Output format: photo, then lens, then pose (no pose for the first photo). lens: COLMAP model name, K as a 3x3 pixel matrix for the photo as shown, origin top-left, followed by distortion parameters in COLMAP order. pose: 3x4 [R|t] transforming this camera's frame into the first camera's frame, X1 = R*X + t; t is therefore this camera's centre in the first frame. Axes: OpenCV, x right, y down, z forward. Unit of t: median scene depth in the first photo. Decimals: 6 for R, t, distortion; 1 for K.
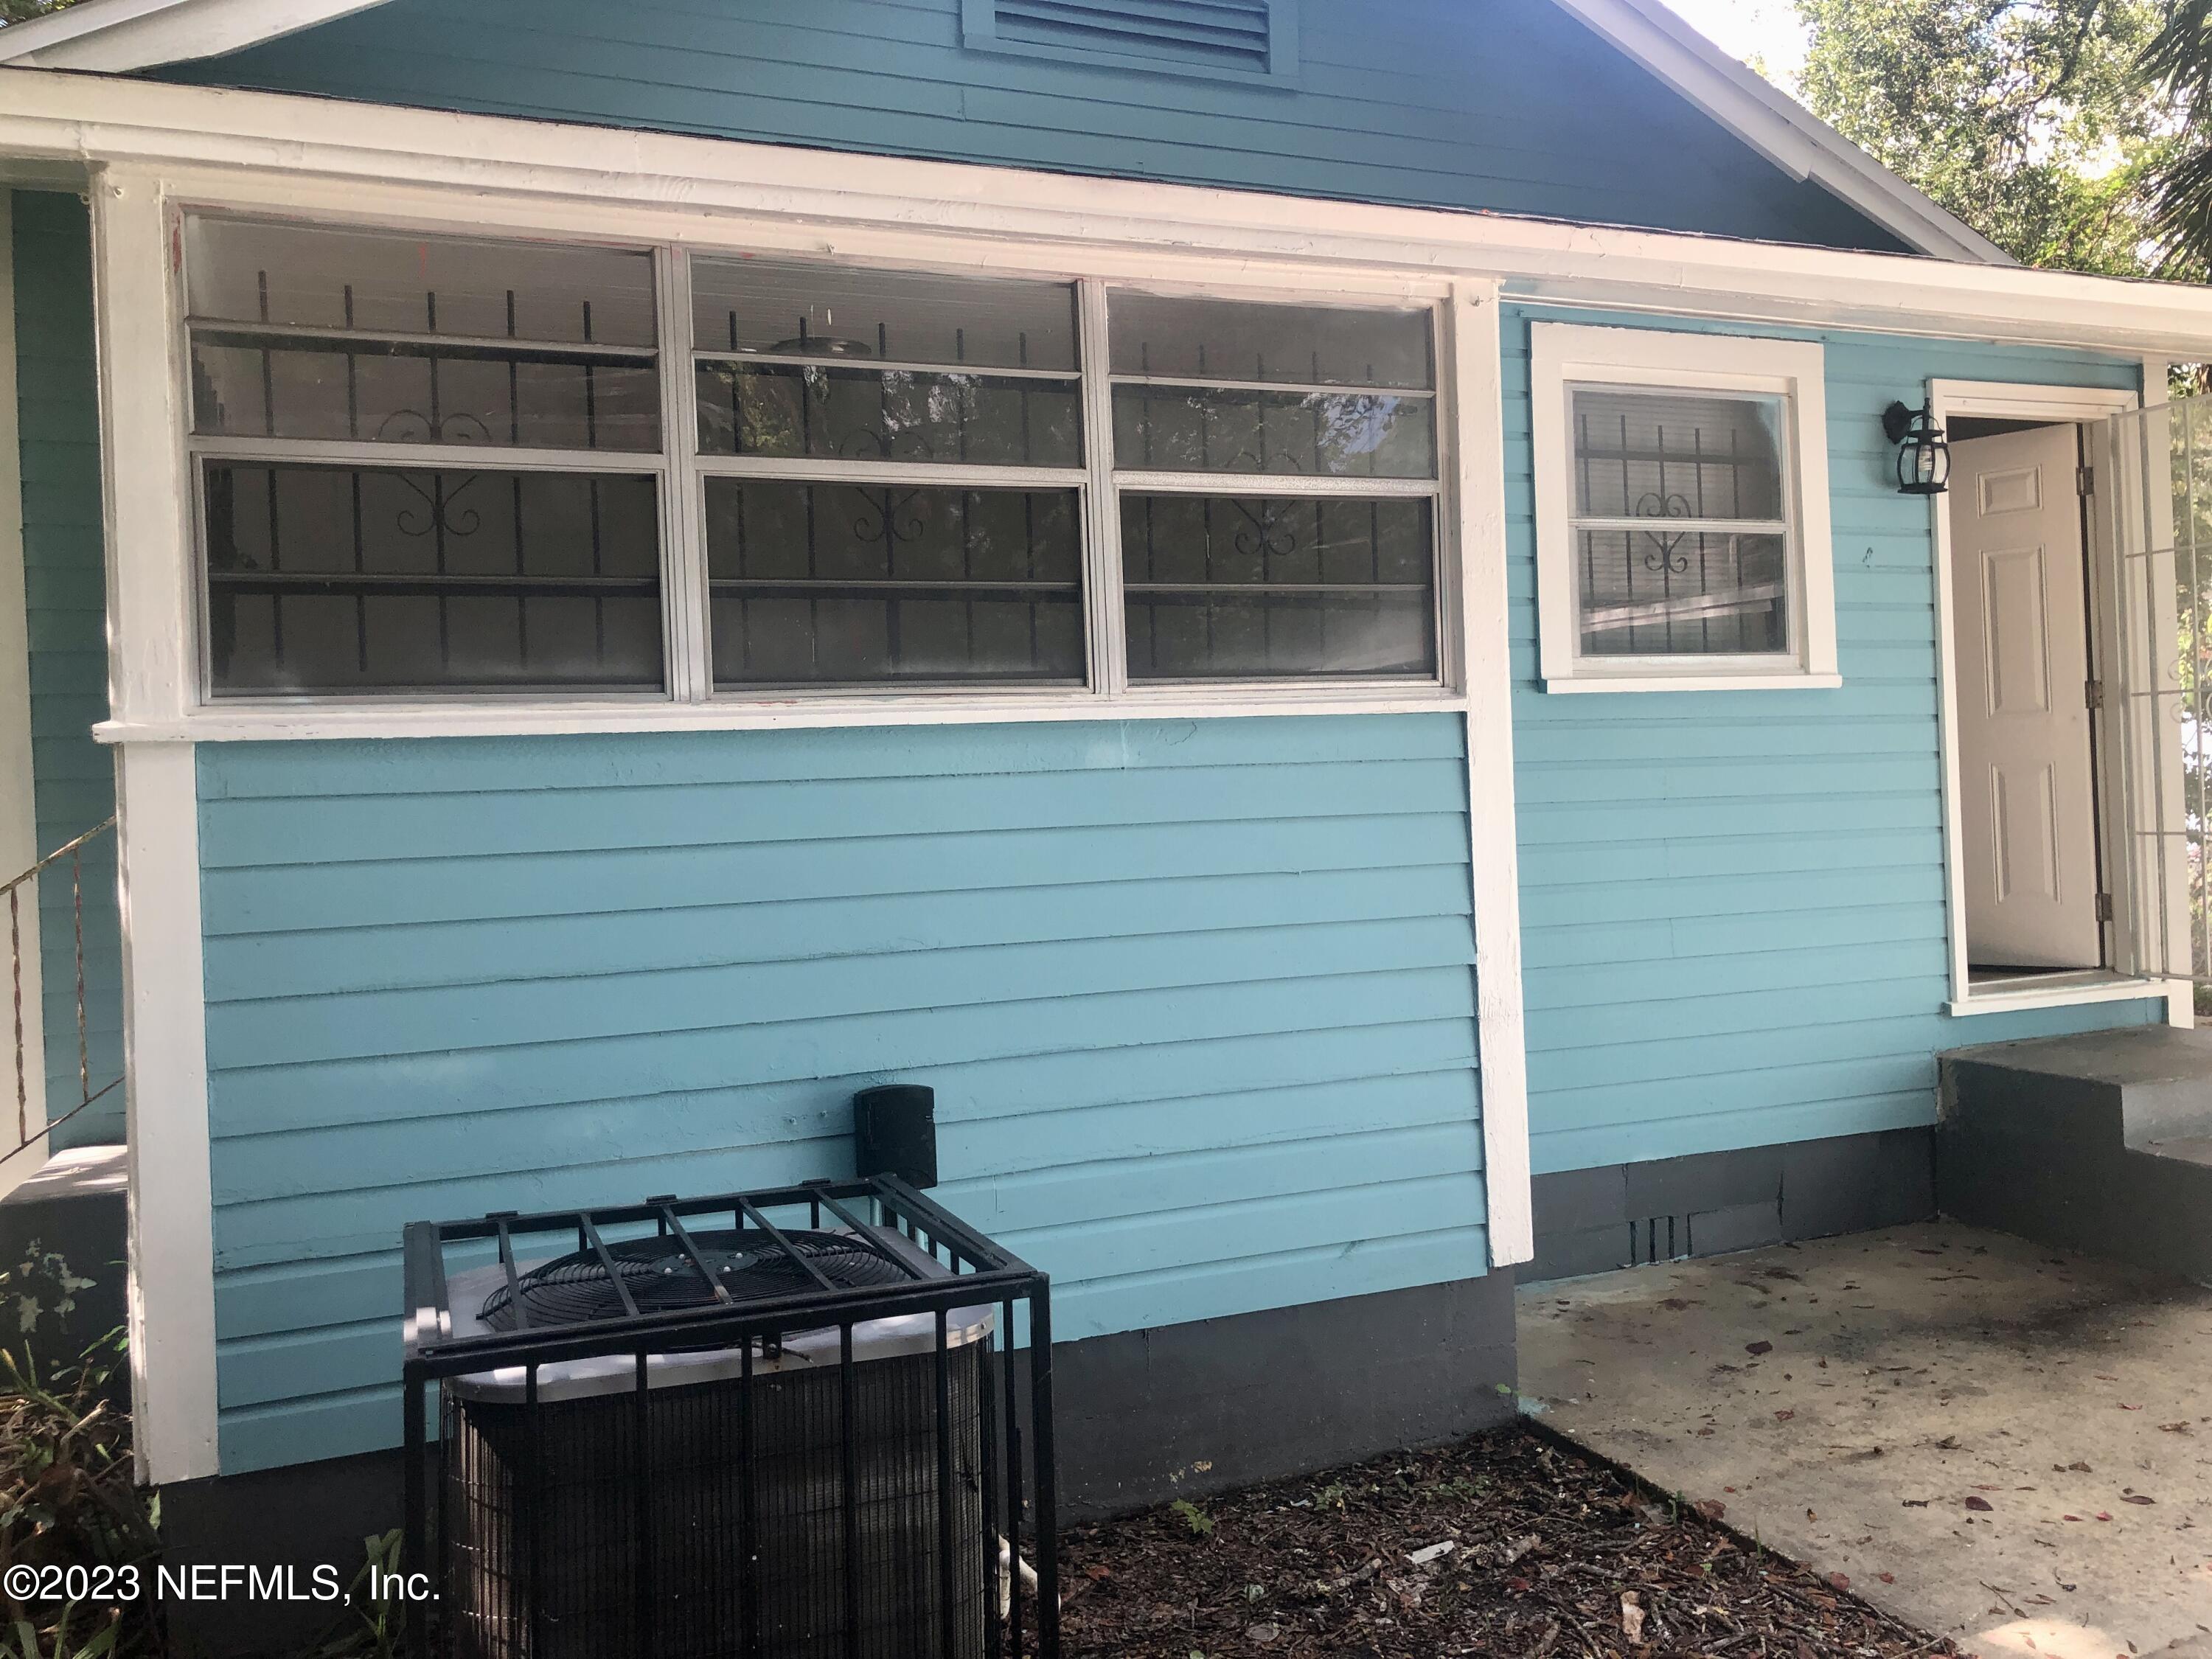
lens RADIAL K [[1828.6, 0, 1104.9], [0, 1828.6, 822.7], [0, 0, 1]] dist [-0.001971, 0.008491]
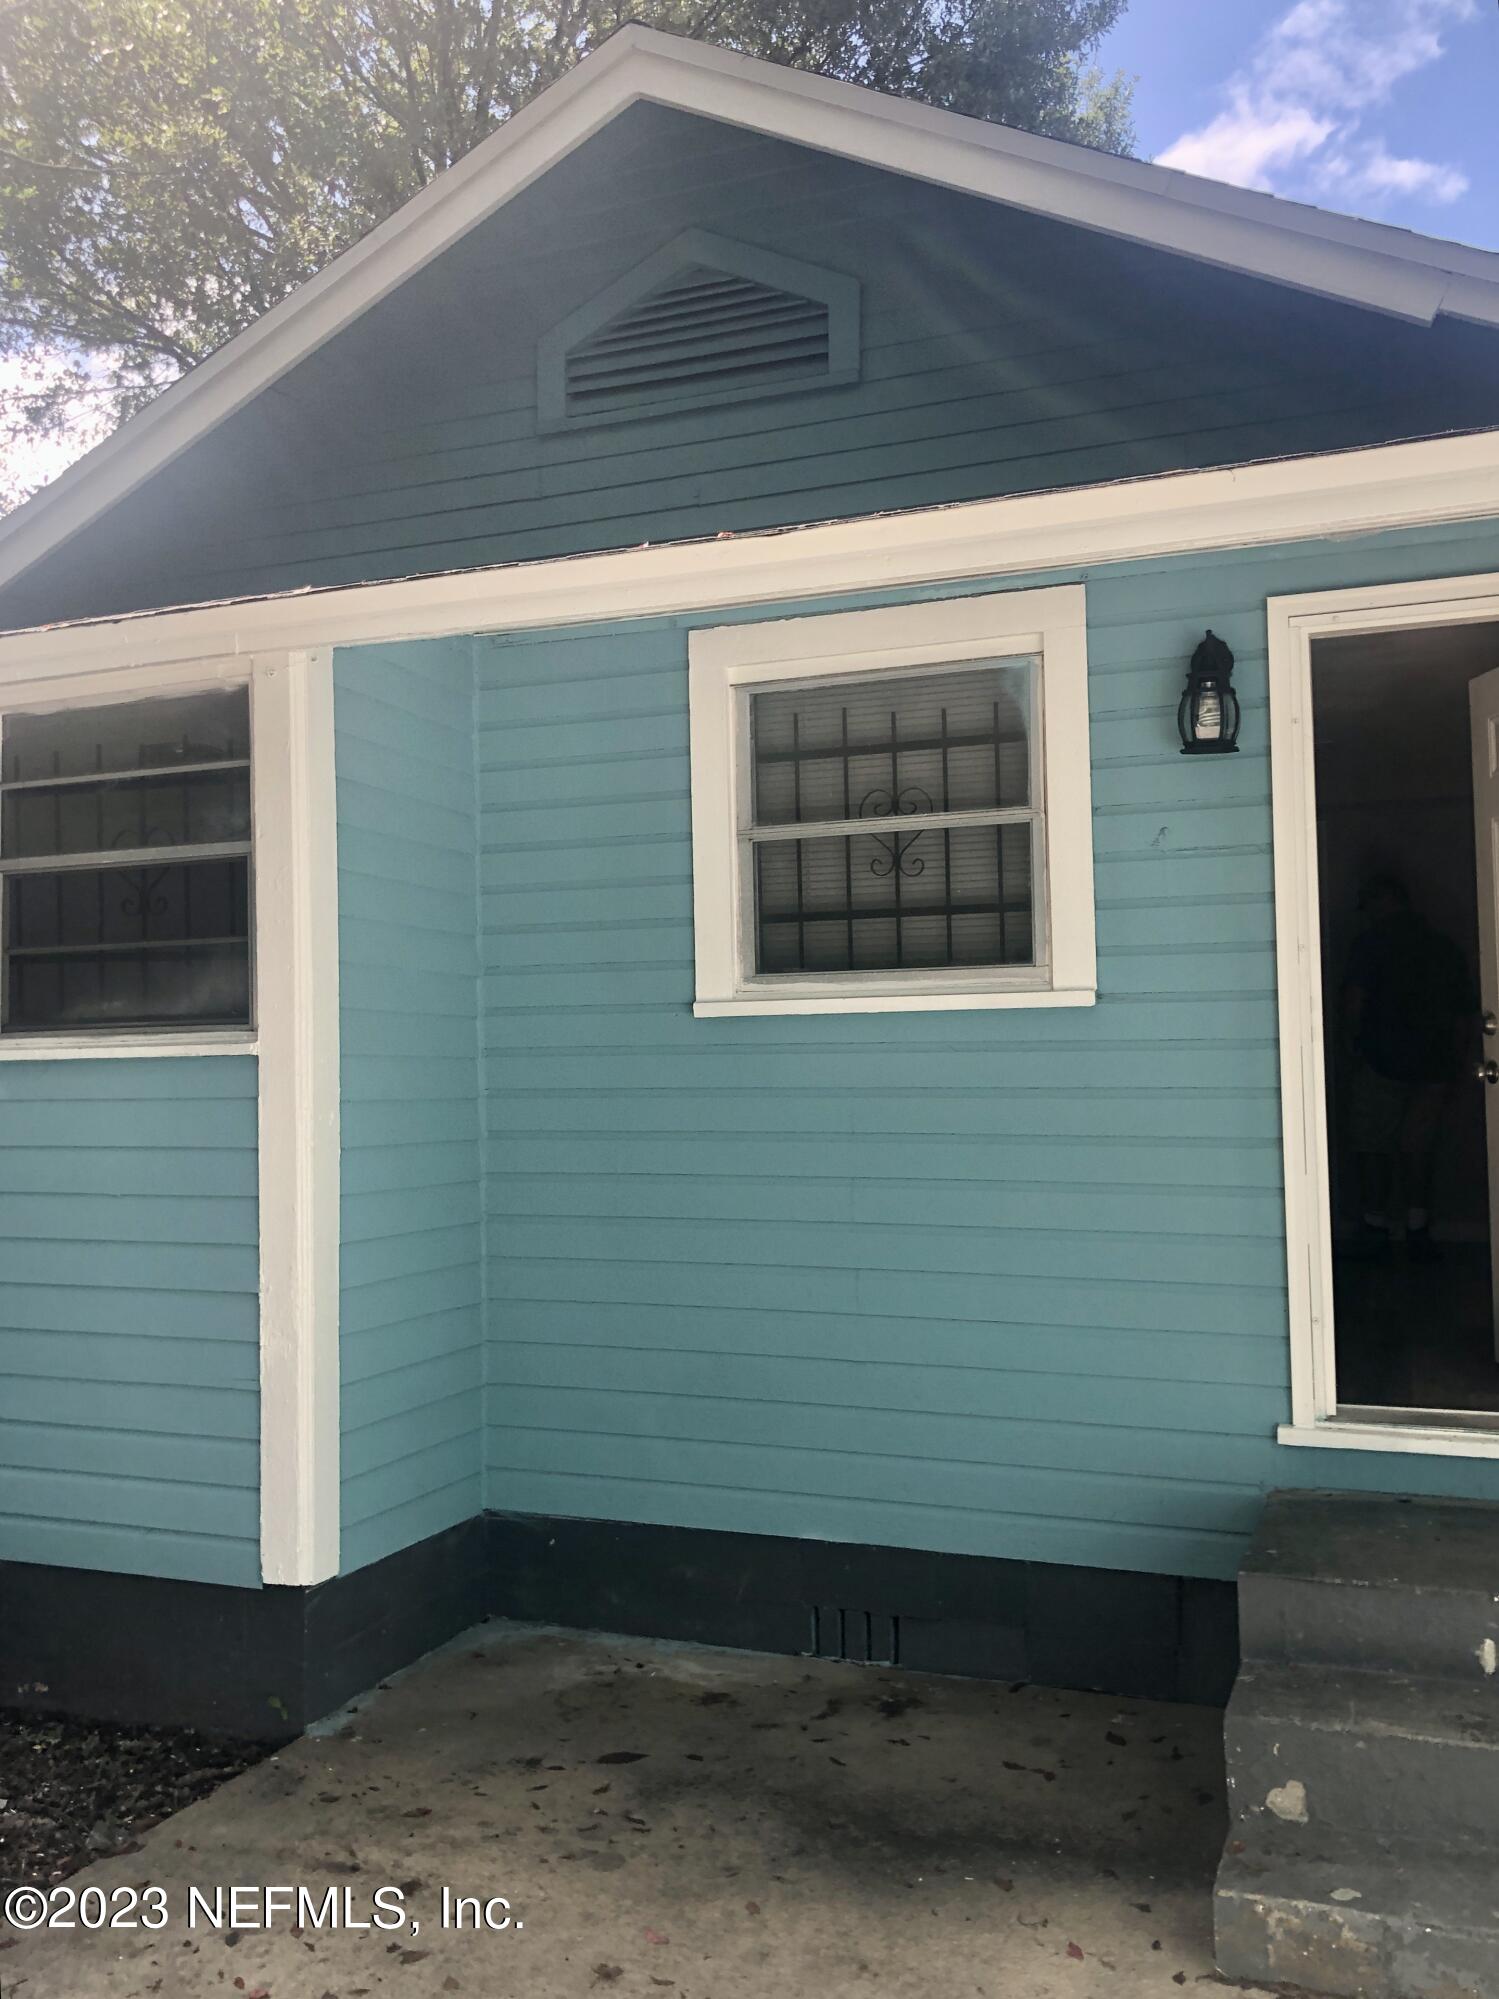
lens RADIAL K [[1753.5, 0, 749.0], [0, 1753.5, 1001.1], [0, 0, 1]] dist [0.015106, -0.005627]
pose [[0.720747, 0.002292, -0.693194, 0.996086], [-0.021392, 0.999592, -0.018938, -0.070043], [0.692868, 0.028478, 0.720502, 0.405815]]
